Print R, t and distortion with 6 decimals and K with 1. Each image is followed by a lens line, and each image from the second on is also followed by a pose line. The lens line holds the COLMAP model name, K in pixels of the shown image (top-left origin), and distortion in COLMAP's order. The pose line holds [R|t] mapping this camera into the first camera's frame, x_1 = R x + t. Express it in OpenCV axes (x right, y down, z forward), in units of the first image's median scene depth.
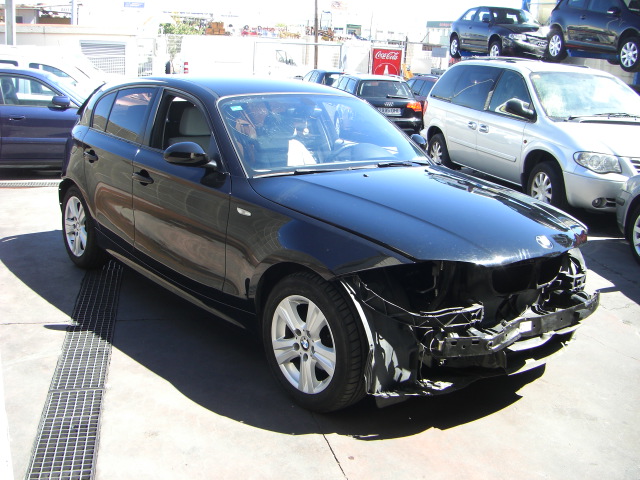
lens RADIAL K [[726.6, 0, 320.0], [0, 726.6, 240.0], [0, 0, 1]] dist [-0.192304, 0.146364]
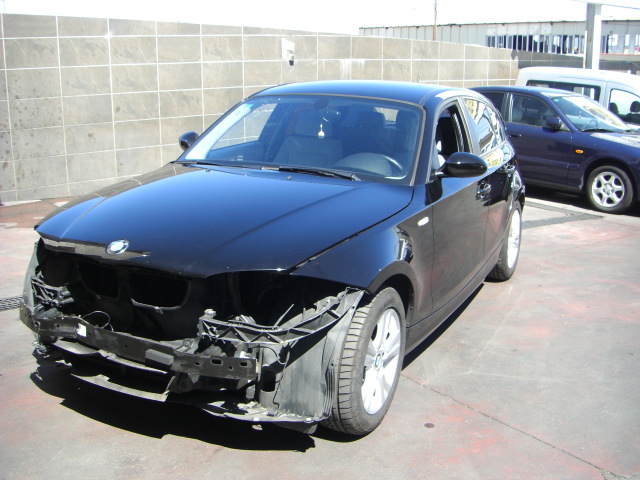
lens RADIAL K [[726.6, 0, 320.0], [0, 726.6, 240.0], [0, 0, 1]] dist [-0.192304, 0.146364]
pose [[0.408134, 0.173401, -0.896303, 1.197527], [-0.224823, 0.970649, 0.085411, -0.134396], [0.884806, 0.166650, 0.435139, 0.853763]]
